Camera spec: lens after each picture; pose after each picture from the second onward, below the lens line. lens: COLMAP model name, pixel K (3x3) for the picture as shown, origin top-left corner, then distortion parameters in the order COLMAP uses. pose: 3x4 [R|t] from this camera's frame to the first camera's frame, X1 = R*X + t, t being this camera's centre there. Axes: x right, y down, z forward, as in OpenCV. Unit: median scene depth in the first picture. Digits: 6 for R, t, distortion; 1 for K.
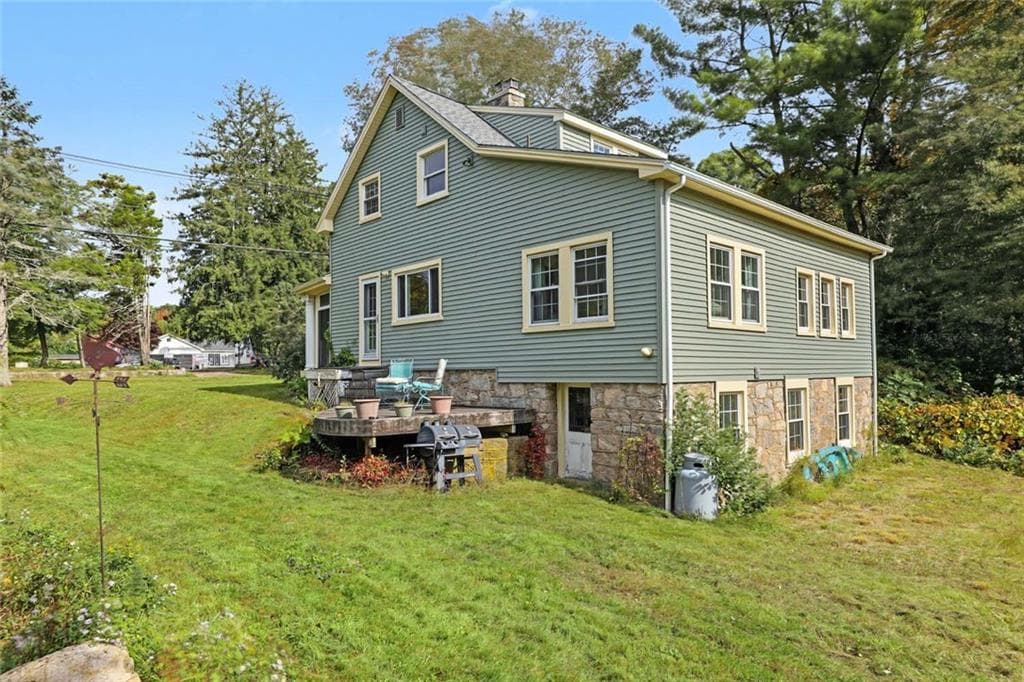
lens RADIAL K [[636.8, 0, 510.1], [0, 636.8, 356.3], [0, 0, 1]] dist [0.003537, 0.000726]
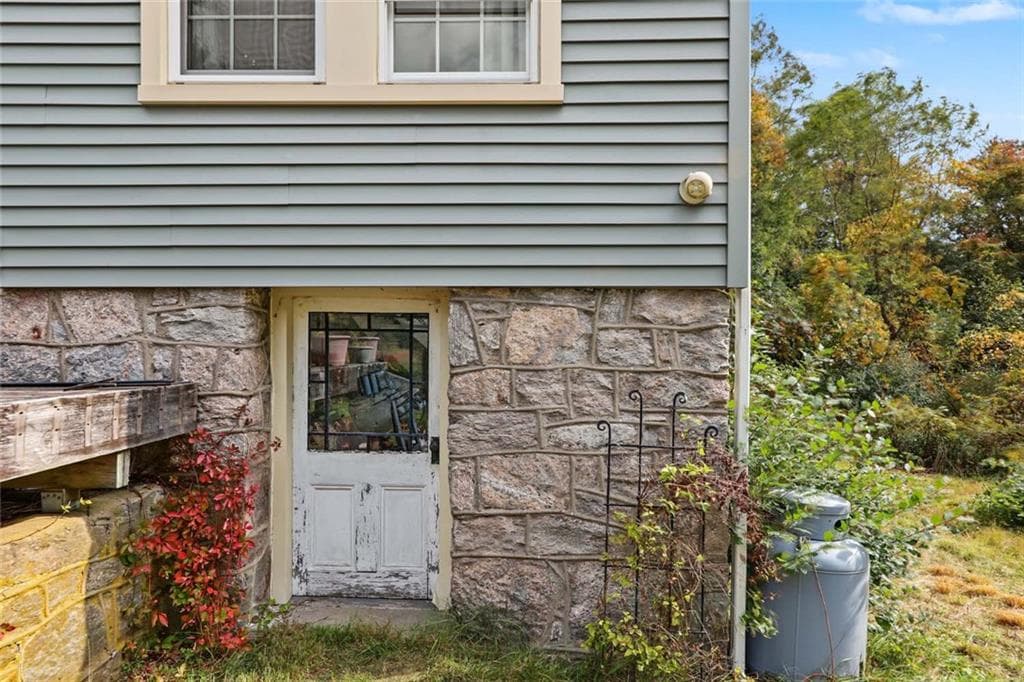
lens RADIAL K [[600.9, 0, 514.8], [0, 600.9, 349.9], [0, 0, 1]] dist [0.000709, -0.000001]
pose [[0.698215, 0.010060, 0.715817, -0.050617], [-0.027855, 0.999526, 0.013123, 0.060398], [-0.715346, -0.029101, 0.698164, 0.715320]]
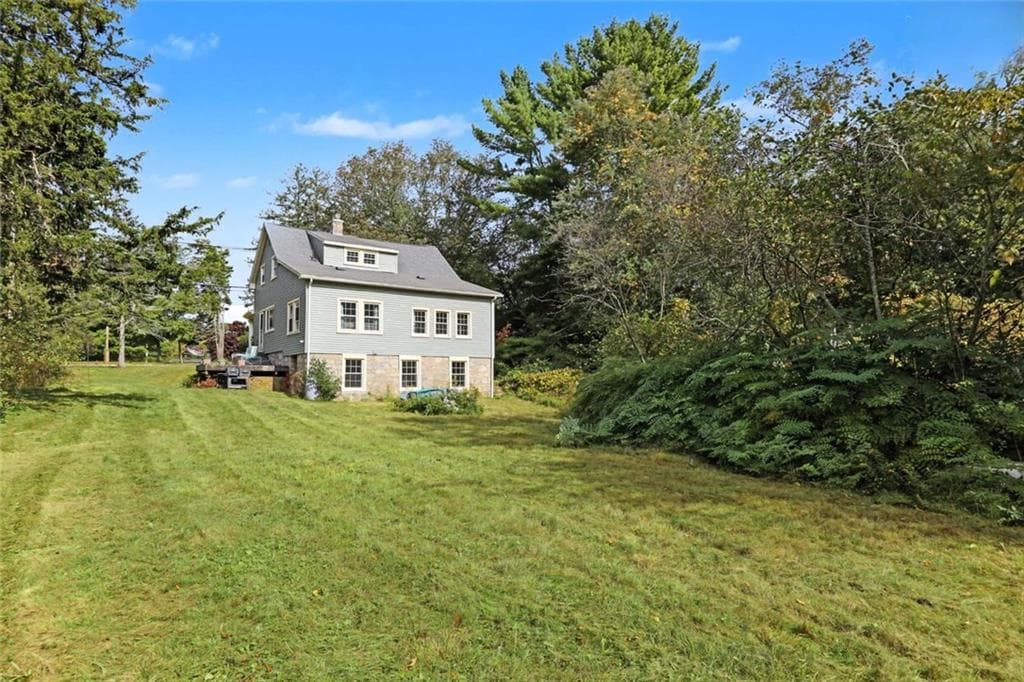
lens RADIAL K [[600.9, 0, 514.8], [0, 600.9, 349.9], [0, 0, 1]] dist [0.000709, -0.000001]
pose [[0.989005, 0.001075, -0.147880, 1.260872], [-0.005363, 0.999577, -0.028599, 0.081946], [0.147787, 0.029078, 0.988592, -1.196962]]
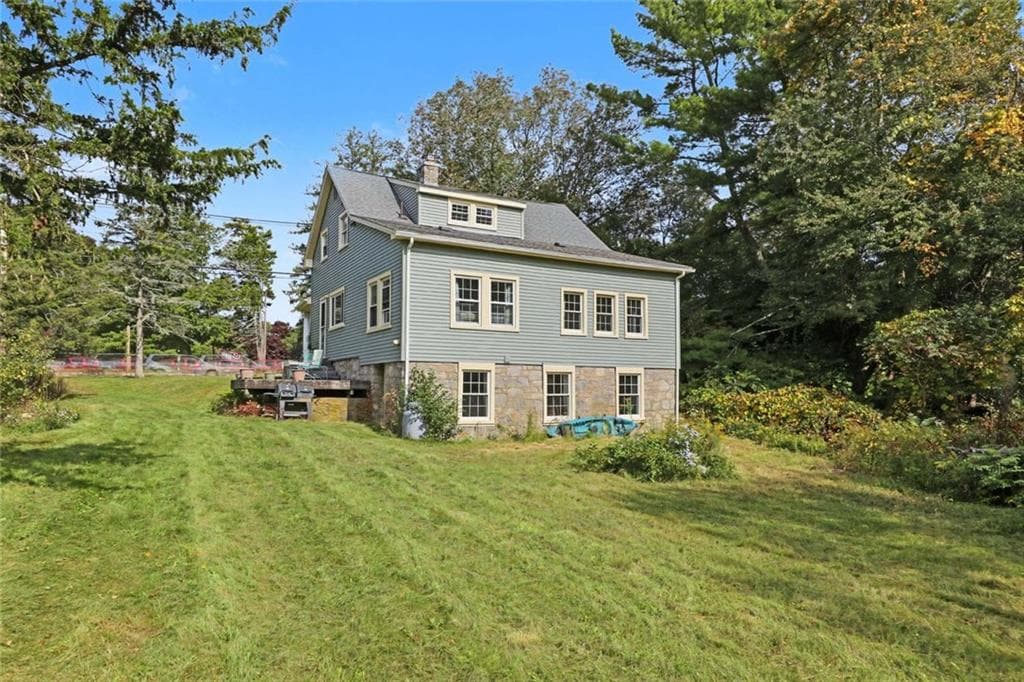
lens RADIAL K [[669.1, 0, 510.2], [0, 669.1, 369.4], [0, 0, 1]] dist [0.000802, -0.000271]
pose [[0.970073, 0.007781, -0.242687, 0.780770], [-0.009701, 0.999930, -0.006717, 0.061098], [0.242618, 0.008870, 0.970081, -0.532991]]
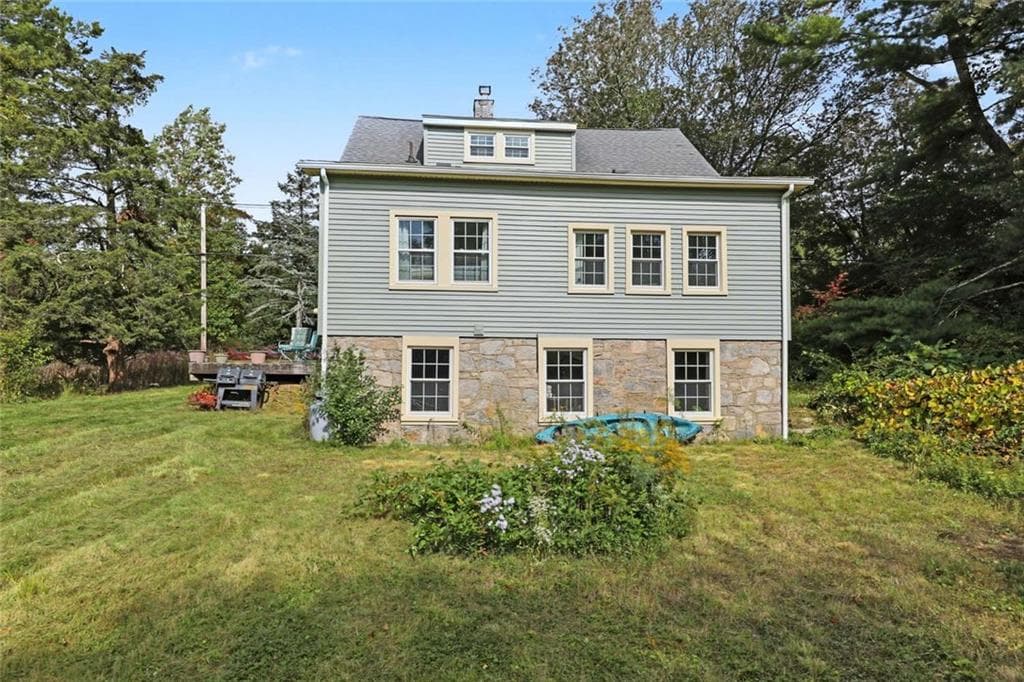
lens RADIAL K [[658.0, 0, 509.7], [0, 658.0, 356.4], [0, 0, 1]] dist [0.004049, 0.000913]
pose [[0.789167, -0.007138, -0.614137, 1.104458], [0.002390, 0.999961, -0.008550, 0.079601], [0.614174, 0.005280, 0.789153, 0.168129]]
